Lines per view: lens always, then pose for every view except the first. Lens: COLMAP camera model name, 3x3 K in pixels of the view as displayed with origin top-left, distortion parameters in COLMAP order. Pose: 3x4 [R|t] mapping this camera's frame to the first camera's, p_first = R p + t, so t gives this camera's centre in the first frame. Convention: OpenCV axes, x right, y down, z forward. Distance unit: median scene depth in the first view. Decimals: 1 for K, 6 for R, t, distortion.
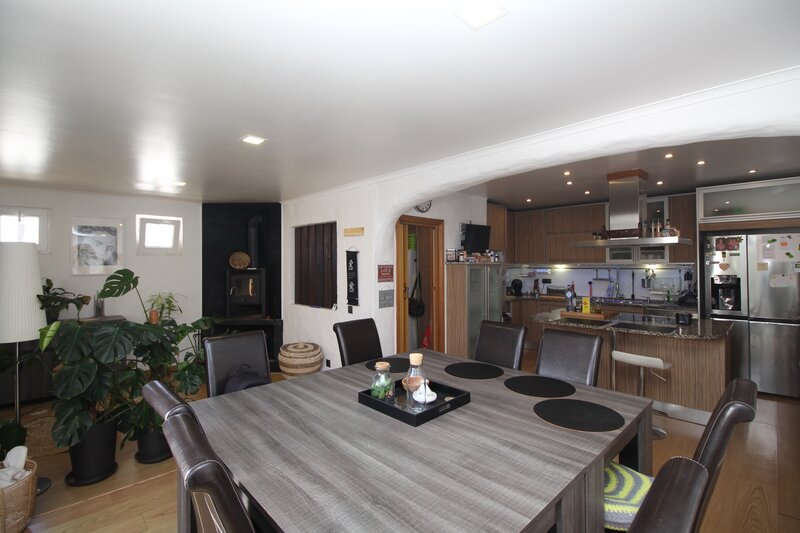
lens RADIAL K [[368.0, 0, 401.0], [0, 368.0, 265.9], [0, 0, 1]] dist [-0.016001, -0.001117]
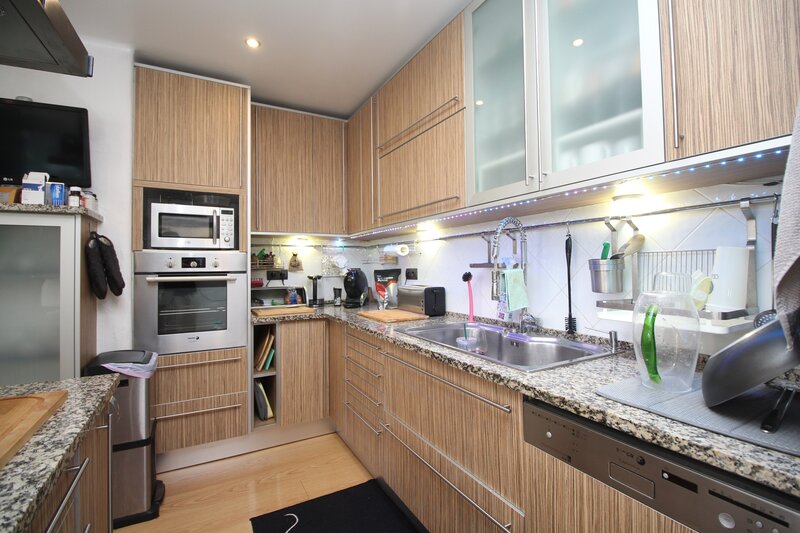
lens RADIAL K [[368.0, 0, 398.9], [0, 368.0, 262.9], [0, 0, 1]] dist [-0.016001, -0.001117]
pose [[0.968261, -0.008896, -0.249782, 0.578200], [0.006733, 0.999932, -0.009512, 0.038852], [0.249850, 0.007528, 0.968255, 0.700785]]
